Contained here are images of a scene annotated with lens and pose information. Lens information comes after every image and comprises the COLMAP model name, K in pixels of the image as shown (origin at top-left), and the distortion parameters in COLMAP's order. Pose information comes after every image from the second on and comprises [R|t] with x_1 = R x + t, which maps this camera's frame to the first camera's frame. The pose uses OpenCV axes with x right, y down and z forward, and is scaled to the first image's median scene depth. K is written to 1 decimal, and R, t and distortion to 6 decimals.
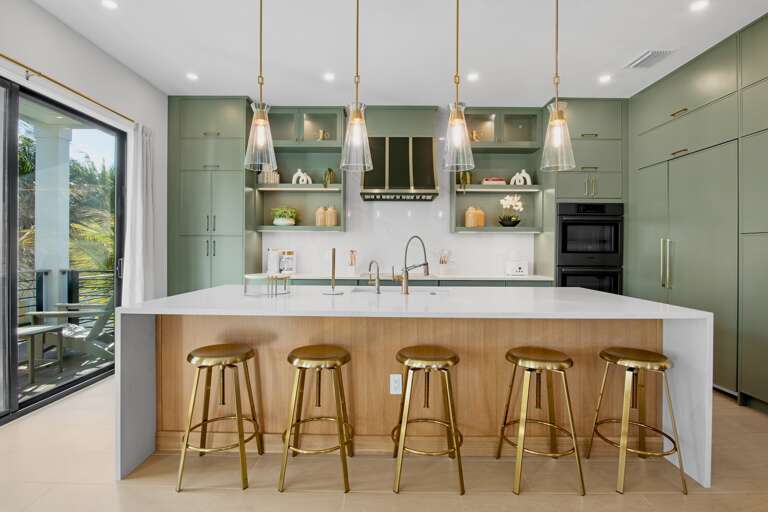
lens RADIAL K [[379.5, 0, 379.0], [0, 379.5, 247.3], [0, 0, 1]] dist [0.000156, -0.013307]
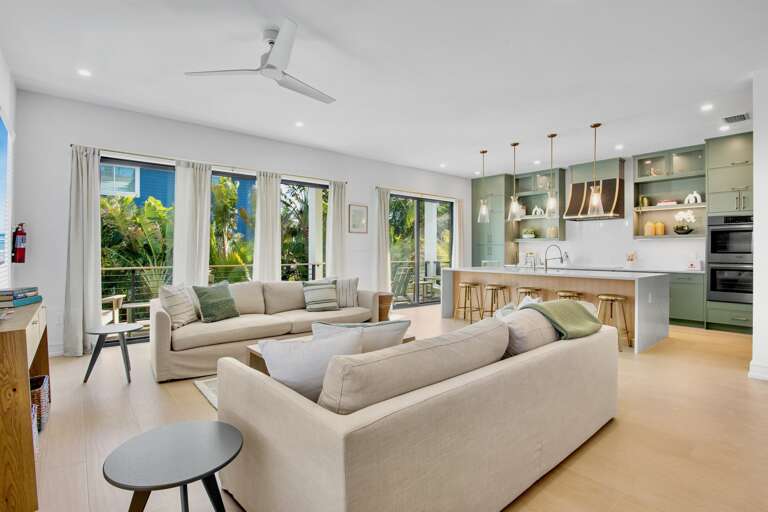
lens RADIAL K [[379.5, 0, 379.0], [0, 379.5, 247.3], [0, 0, 1]] dist [0.000156, -0.013307]
pose [[0.646680, -0.013346, -0.762645, 0.673039], [0.003752, 0.999890, -0.014317, 0.008545], [0.762753, 0.006397, 0.646659, -0.712868]]
